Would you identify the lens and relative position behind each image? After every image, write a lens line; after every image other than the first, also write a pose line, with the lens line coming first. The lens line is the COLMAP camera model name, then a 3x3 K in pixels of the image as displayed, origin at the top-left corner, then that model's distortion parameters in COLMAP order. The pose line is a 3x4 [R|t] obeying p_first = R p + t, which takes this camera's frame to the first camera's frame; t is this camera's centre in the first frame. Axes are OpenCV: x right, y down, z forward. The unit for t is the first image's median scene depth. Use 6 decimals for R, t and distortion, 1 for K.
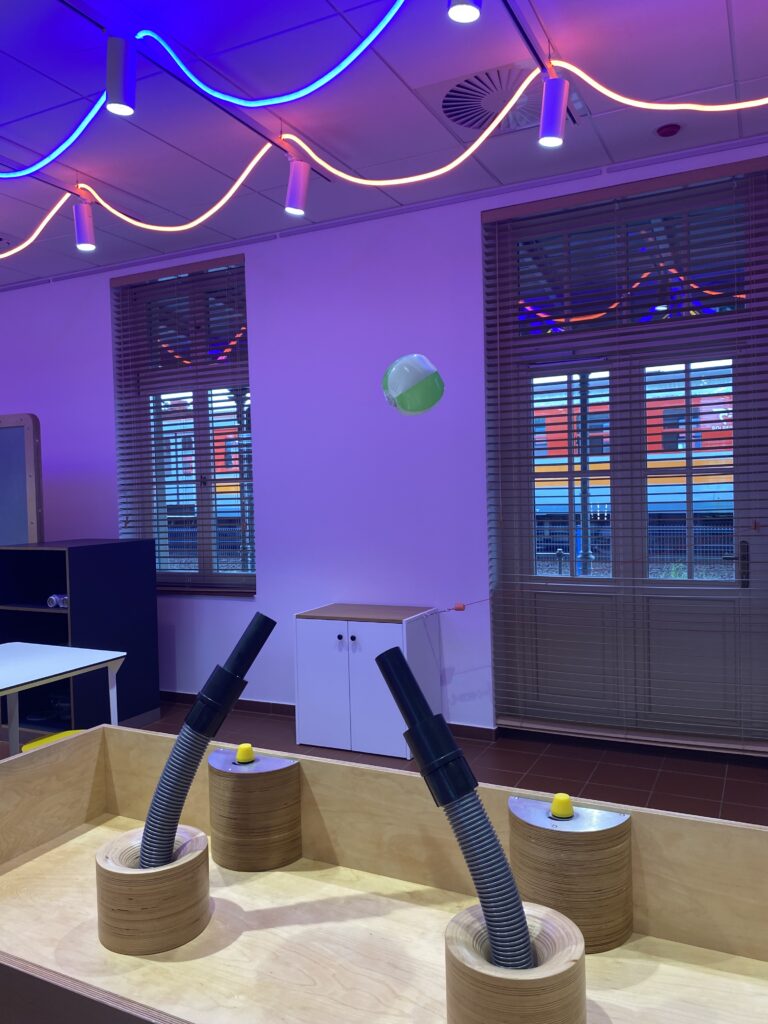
lens RADIAL K [[769.6, 0, 384.0], [0, 769.6, 512.0], [0, 0, 1]] dist [0.002500, 0.000564]
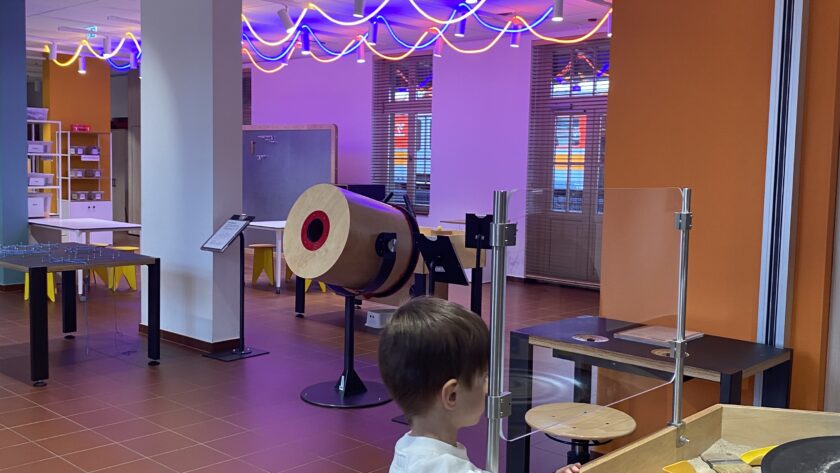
lens RADIAL K [[828.5, 0, 420.0], [0, 828.5, 236.5], [0, 0, 1]] dist [0.004341, 0.000751]
pose [[0.956145, 0.072241, -0.283846, 0.500970], [-0.055910, 0.996302, 0.065234, 0.024523], [0.287510, -0.046504, 0.956648, -1.288251]]
